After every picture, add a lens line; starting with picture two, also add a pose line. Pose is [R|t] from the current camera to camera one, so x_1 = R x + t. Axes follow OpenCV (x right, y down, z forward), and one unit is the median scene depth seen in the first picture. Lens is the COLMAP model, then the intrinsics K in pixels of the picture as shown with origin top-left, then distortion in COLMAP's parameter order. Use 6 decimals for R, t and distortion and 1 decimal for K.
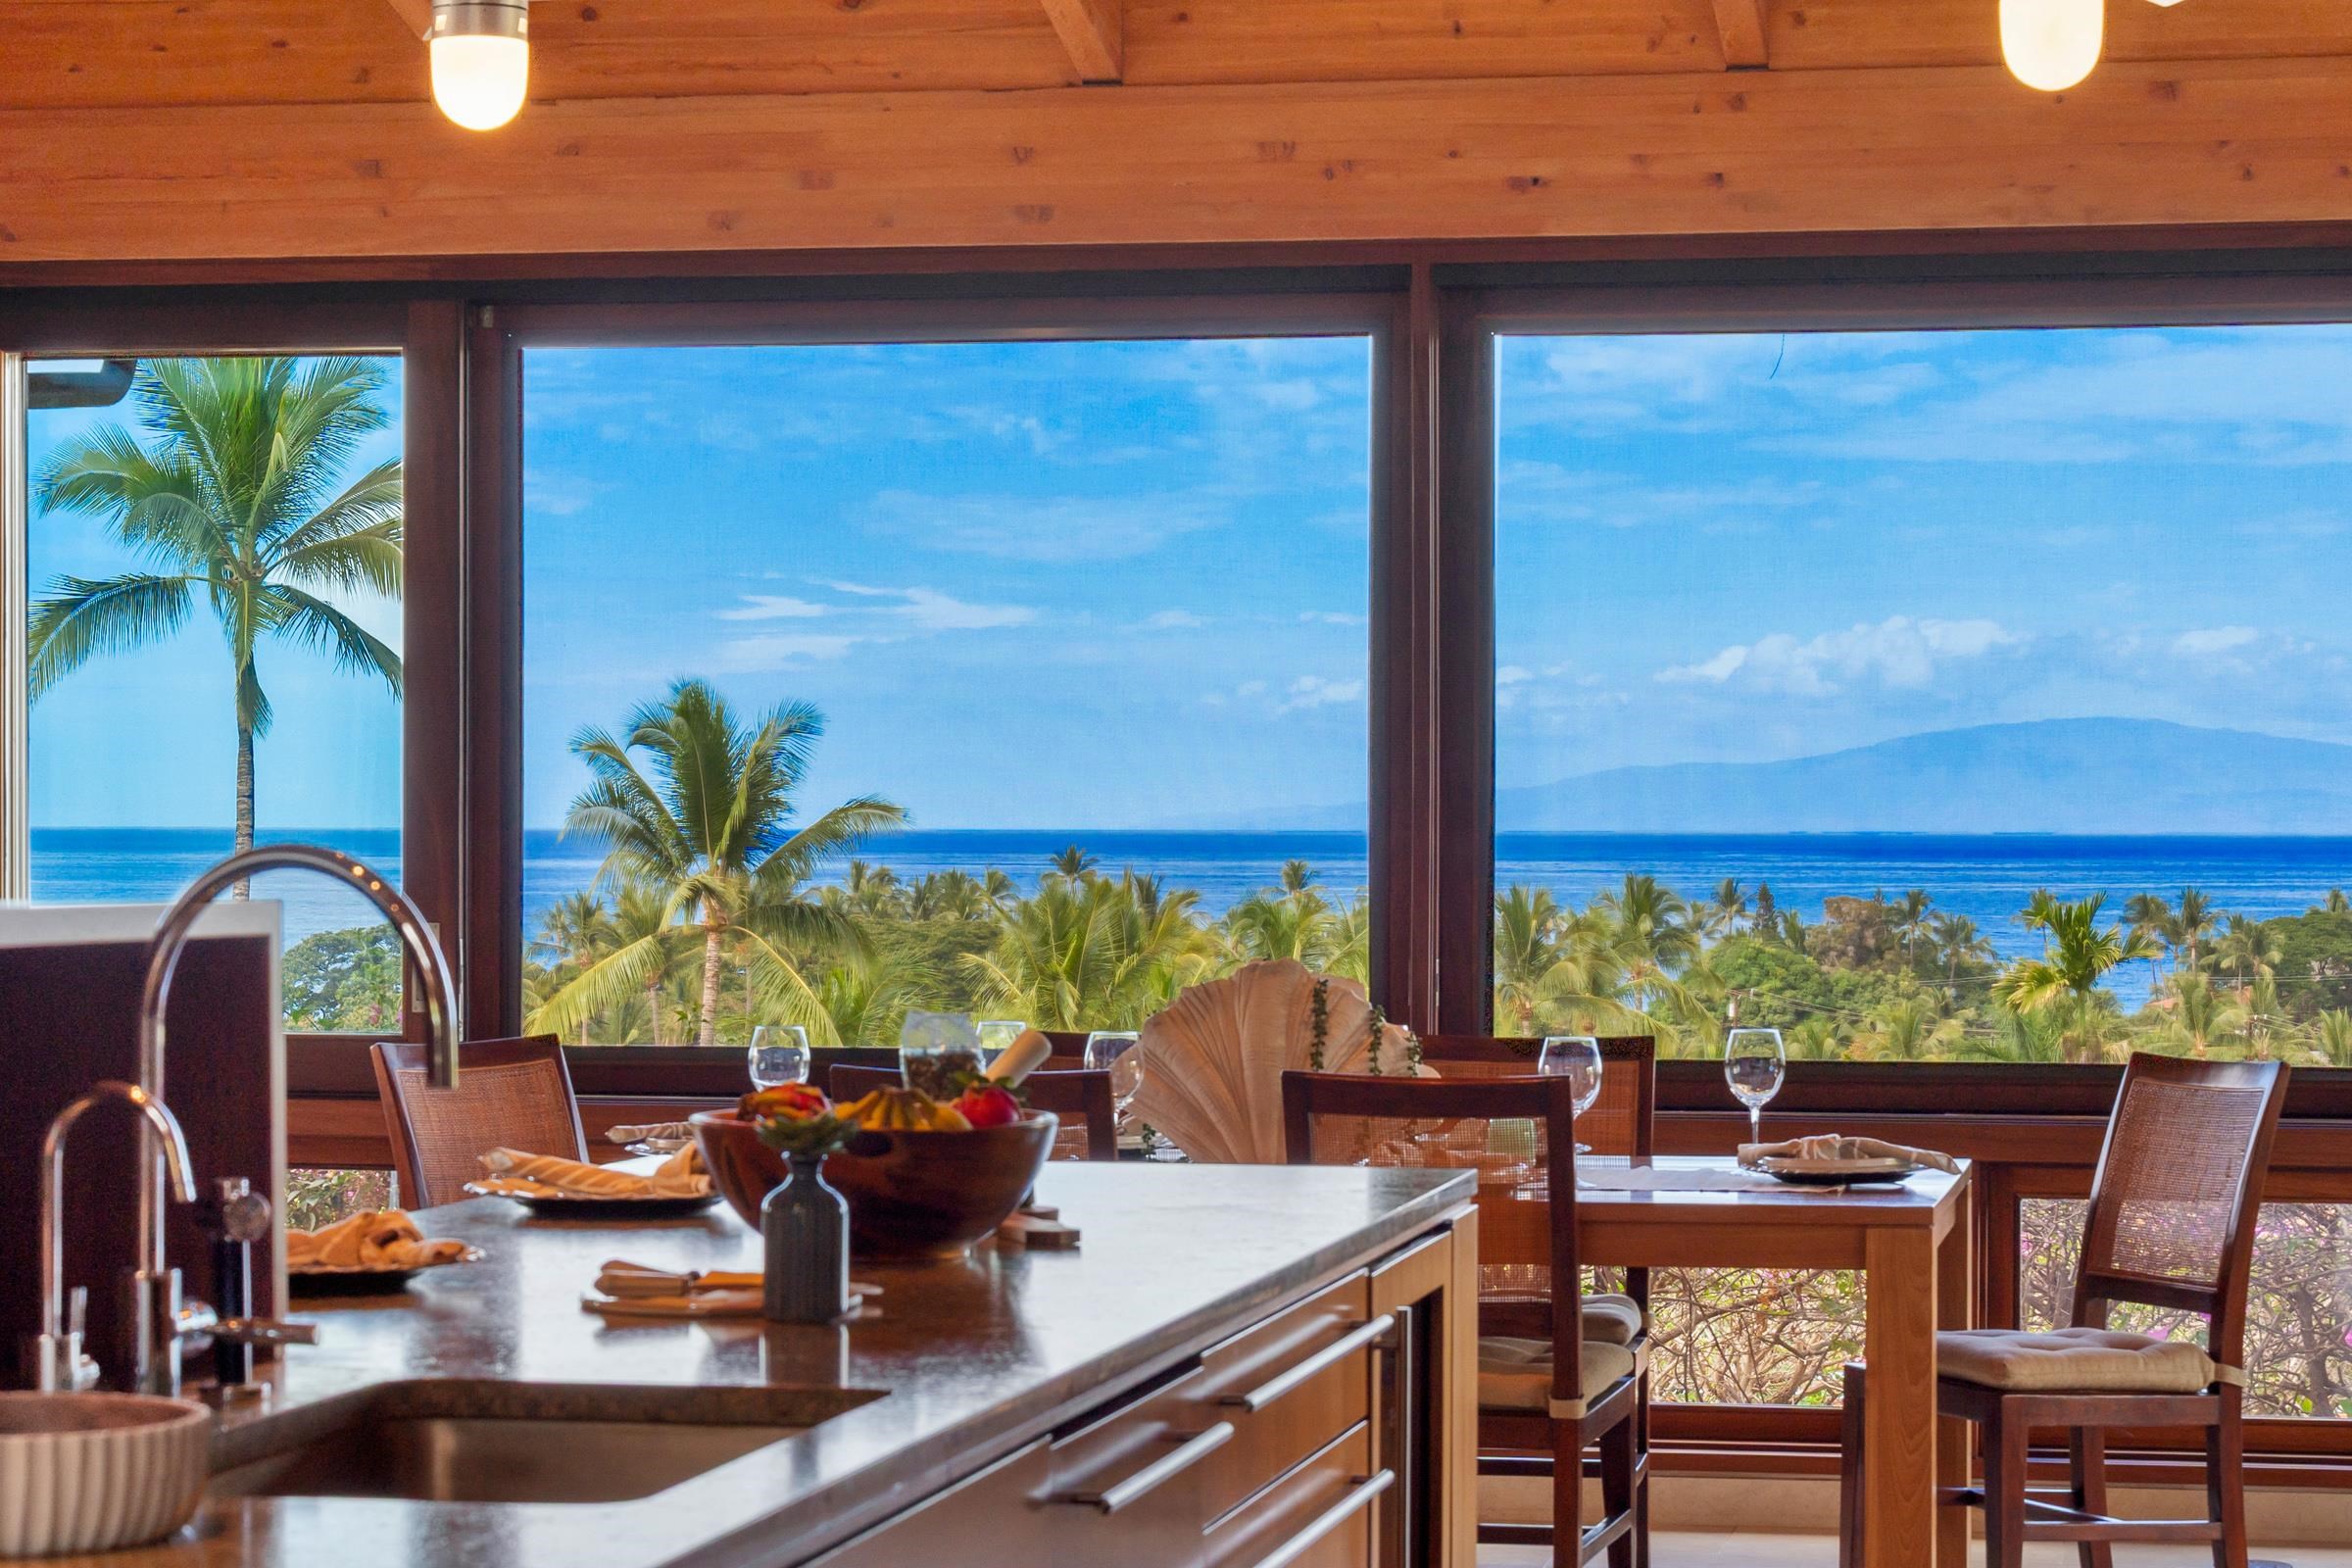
lens RADIAL K [[5265.3, 0, 1212.3], [0, 5265.3, 862.2], [0, 0, 1]] dist [0.008023, 0.000000]
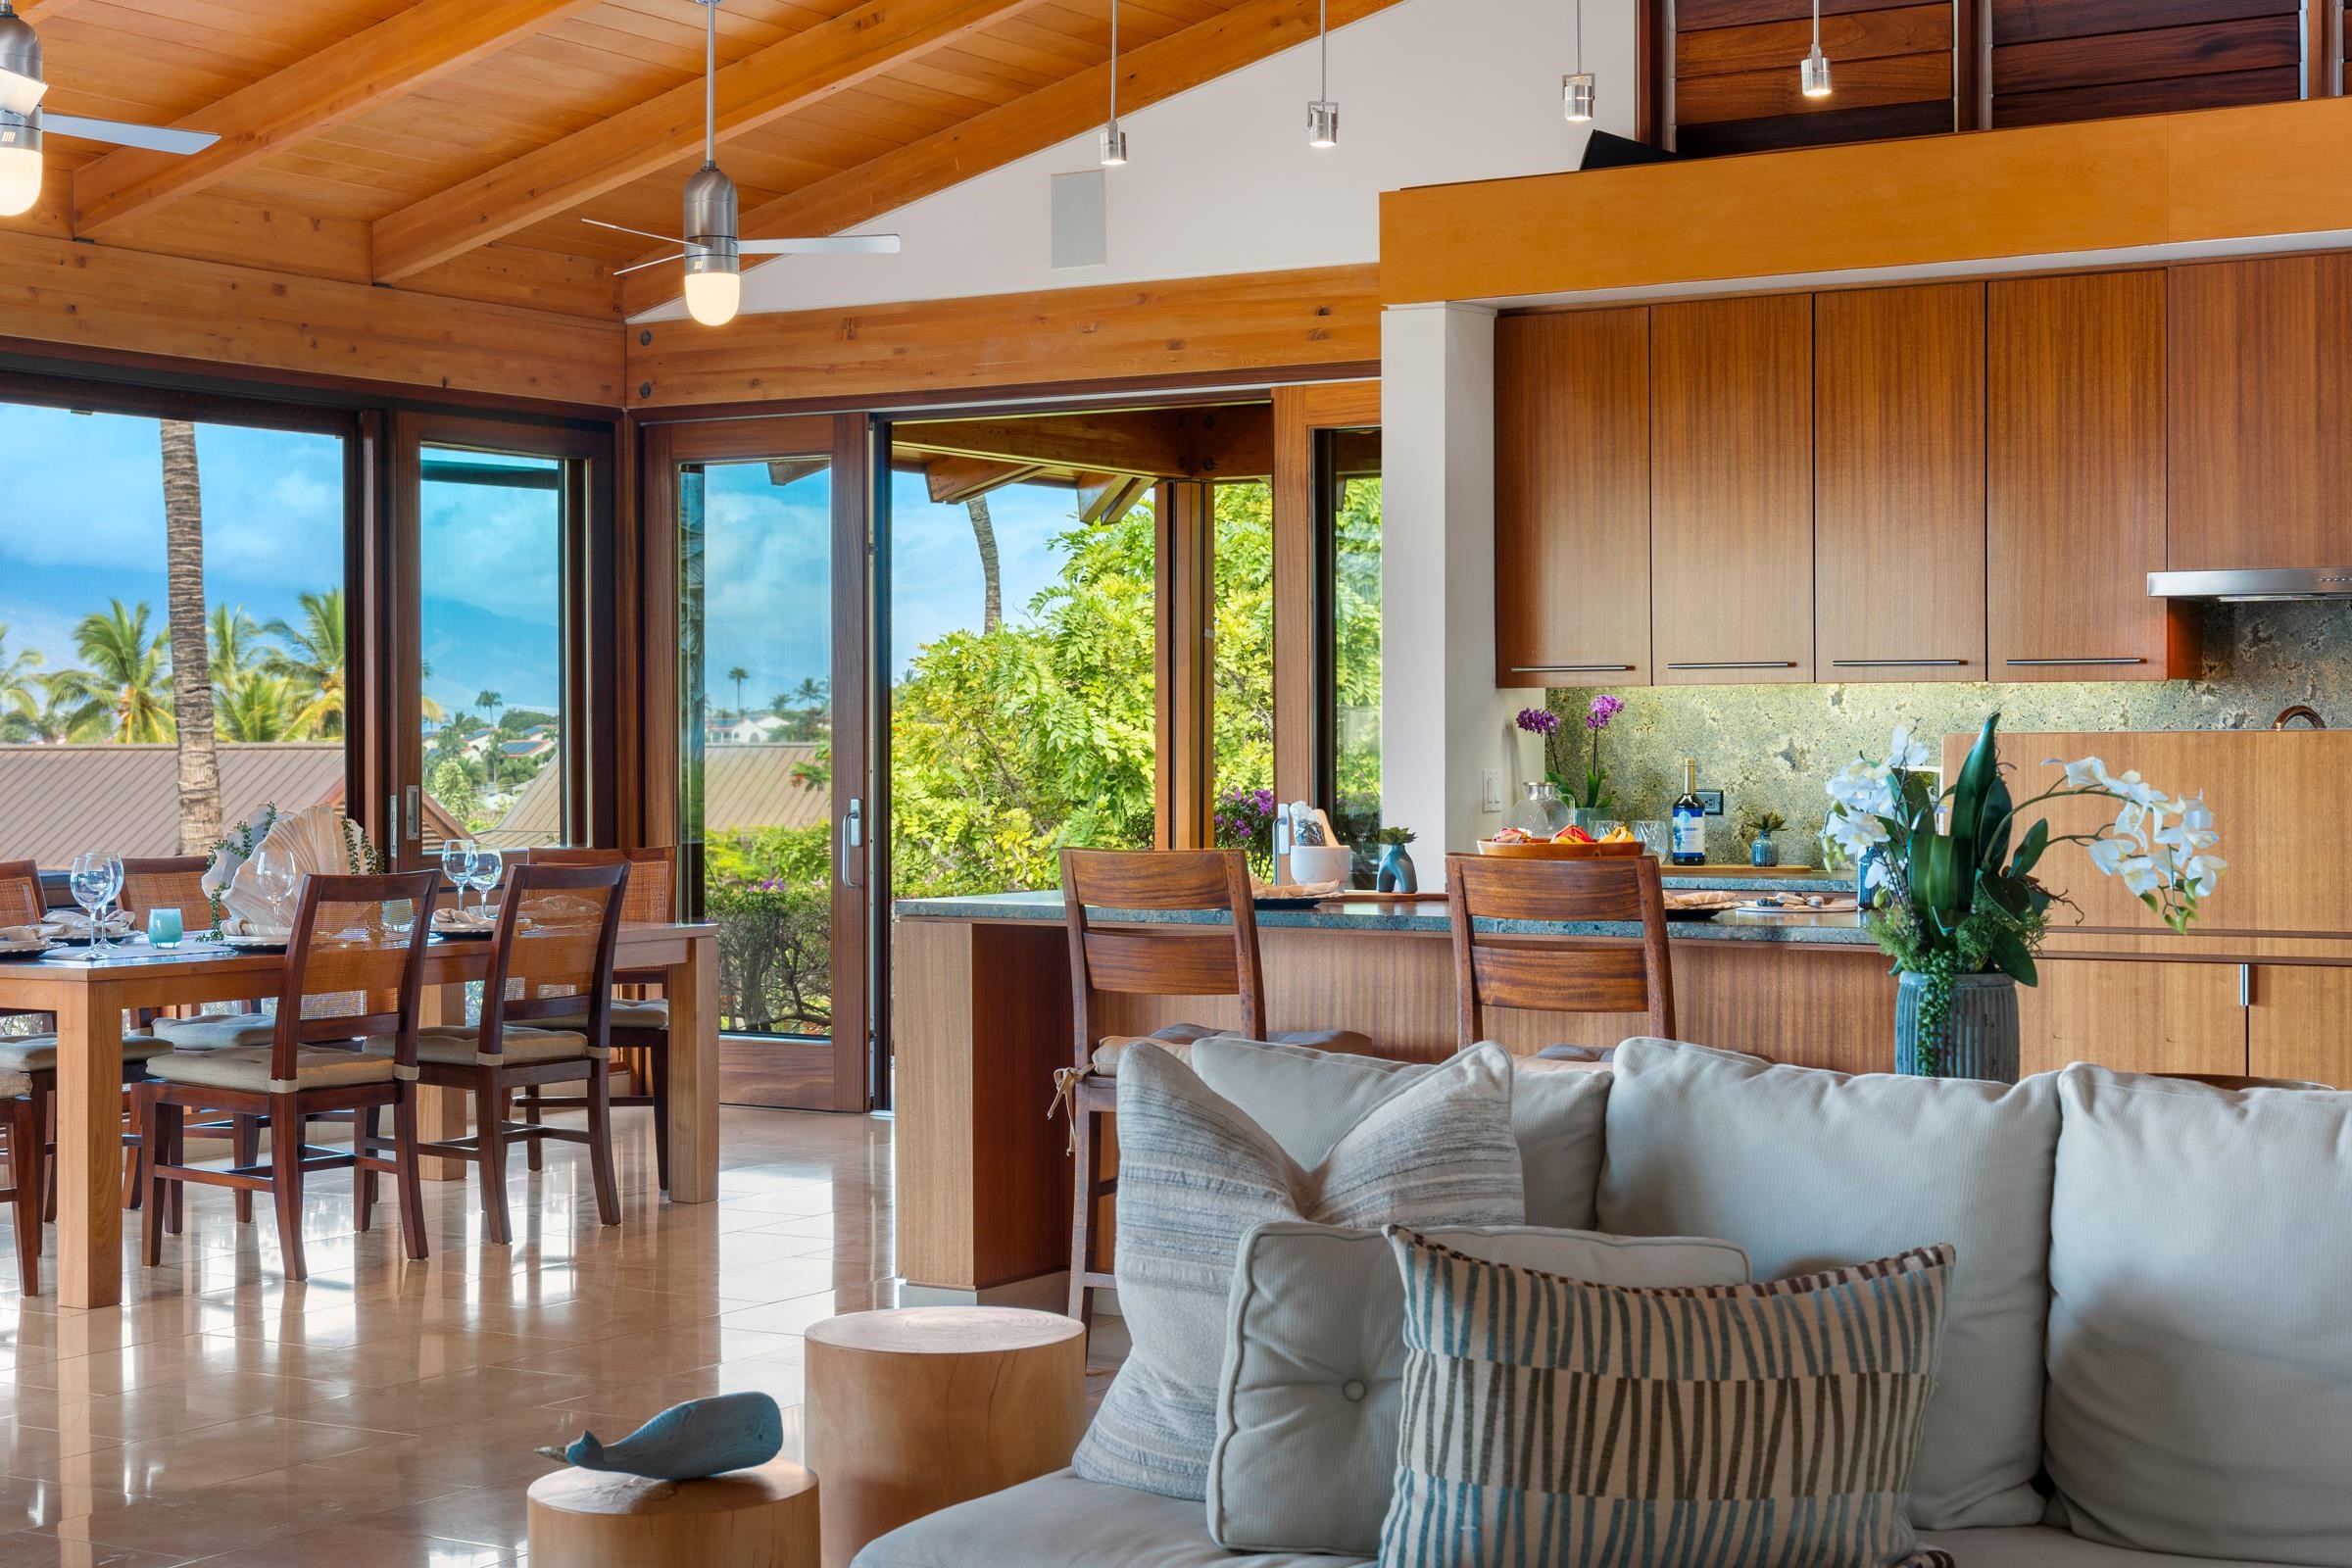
lens RADIAL K [[3521.1, 0, 1183.0], [0, 3521.1, 778.4], [0, 0, 1]] dist [0.008145, 0.000000]
pose [[0.350255, -0.012446, 0.936572, -0.732075], [0.012621, 0.999884, 0.008567, 0.004093], [-0.936569, 0.008820, 0.350371, 0.312680]]
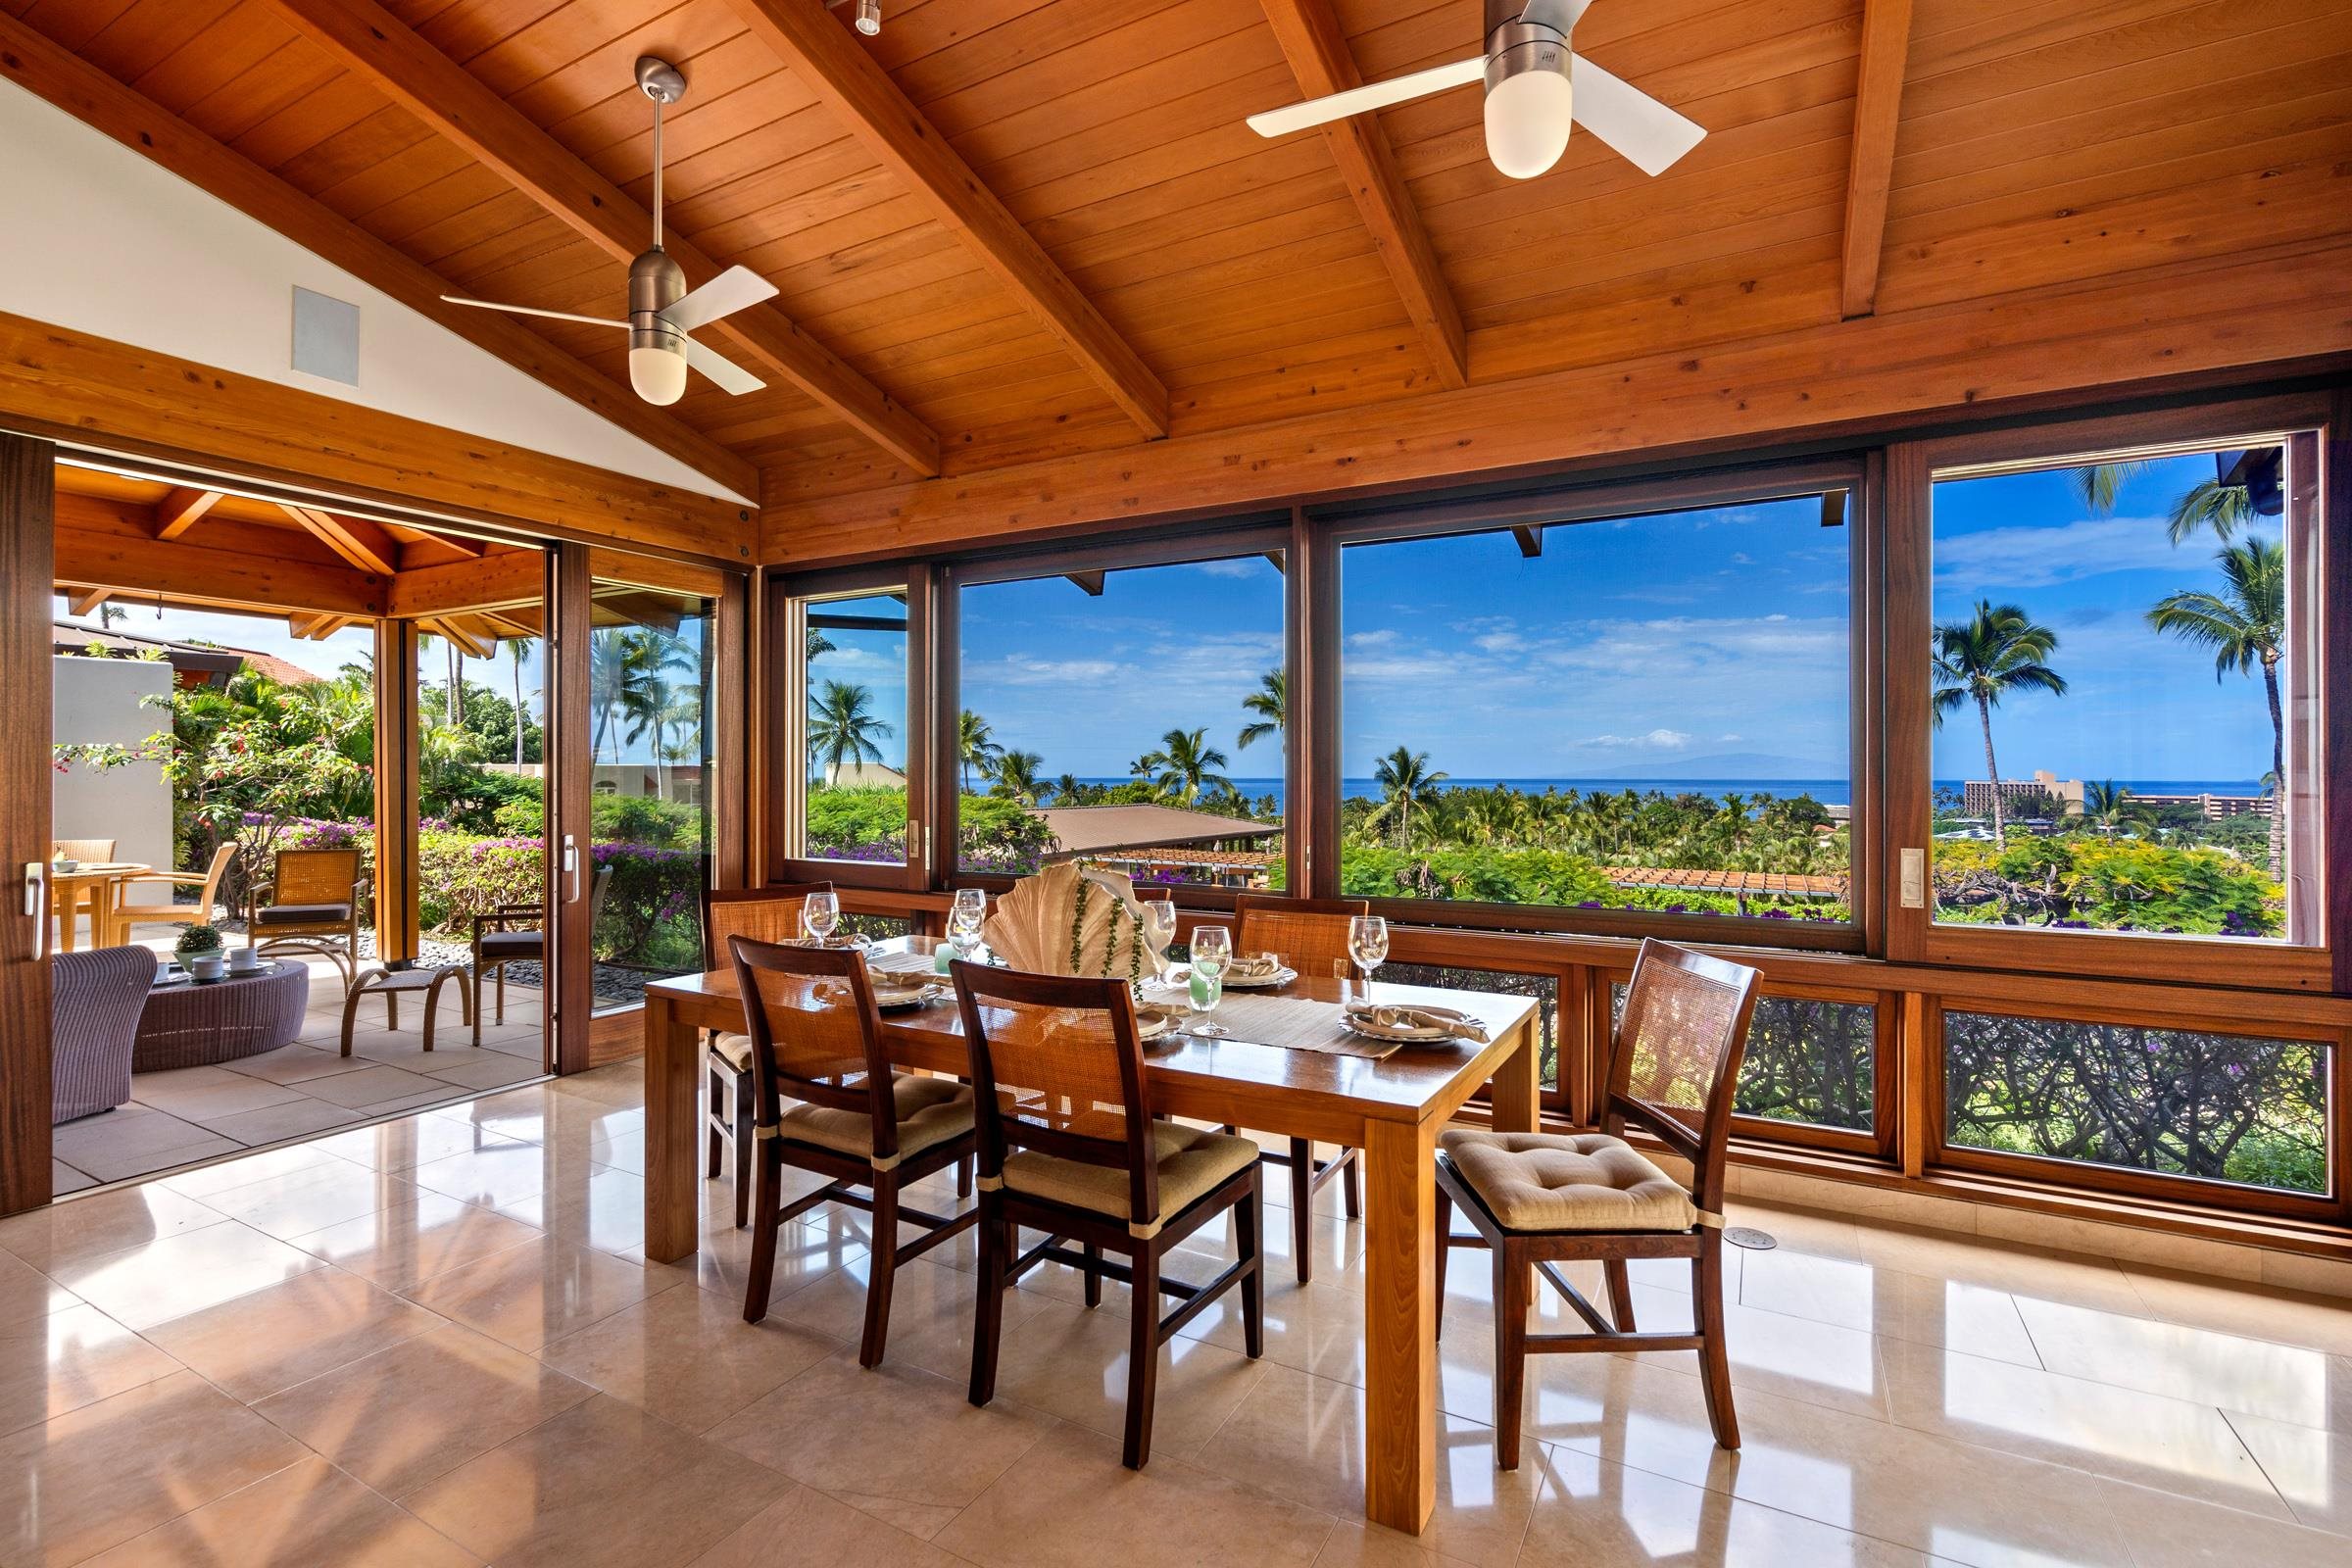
lens RADIAL K [[1066.0, 0, 1186.5], [0, 1066.0, 763.5], [0, 0, 1]] dist [-0.006422, 0.003539]
pose [[0.950143, -0.003906, -0.311789, 0.123134], [-0.002359, 0.999803, -0.019715, -0.005242], [0.311805, 0.019468, 0.949947, 0.573375]]
